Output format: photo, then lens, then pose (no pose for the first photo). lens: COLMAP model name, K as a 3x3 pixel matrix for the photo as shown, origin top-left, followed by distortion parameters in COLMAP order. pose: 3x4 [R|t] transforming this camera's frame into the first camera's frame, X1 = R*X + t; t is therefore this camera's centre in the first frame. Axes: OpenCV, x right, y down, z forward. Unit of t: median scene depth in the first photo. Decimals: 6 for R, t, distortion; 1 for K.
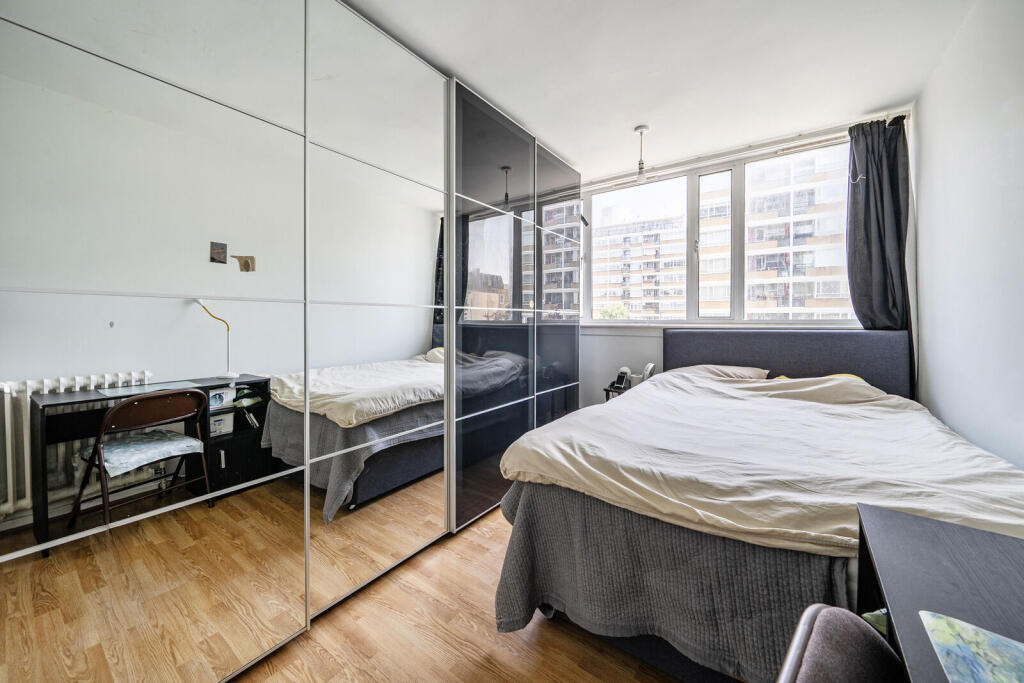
lens RADIAL K [[371.4, 0, 511.2], [0, 371.4, 322.2], [0, 0, 1]] dist [-0.001979, 0.000301]
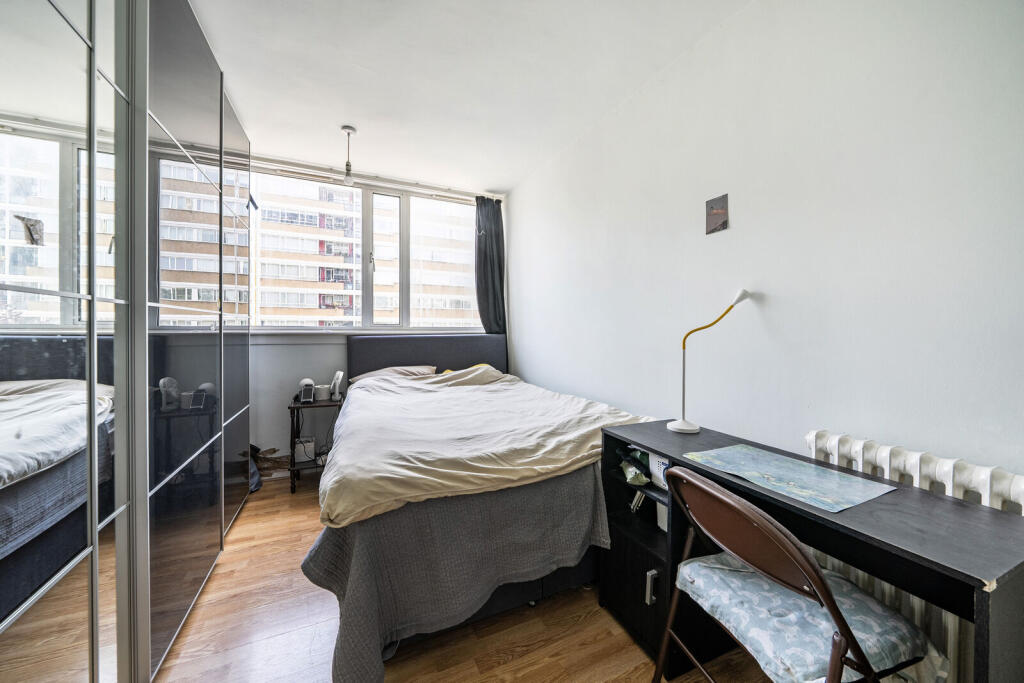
lens RADIAL K [[371.4, 0, 501.7], [0, 371.4, 329.7], [0, 0, 1]] dist [-0.001979, 0.000301]
pose [[0.492589, -0.002742, 0.870258, -0.332001], [0.000943, 0.999996, 0.002617, -0.000355], [-0.870262, -0.000469, 0.492590, 0.195259]]
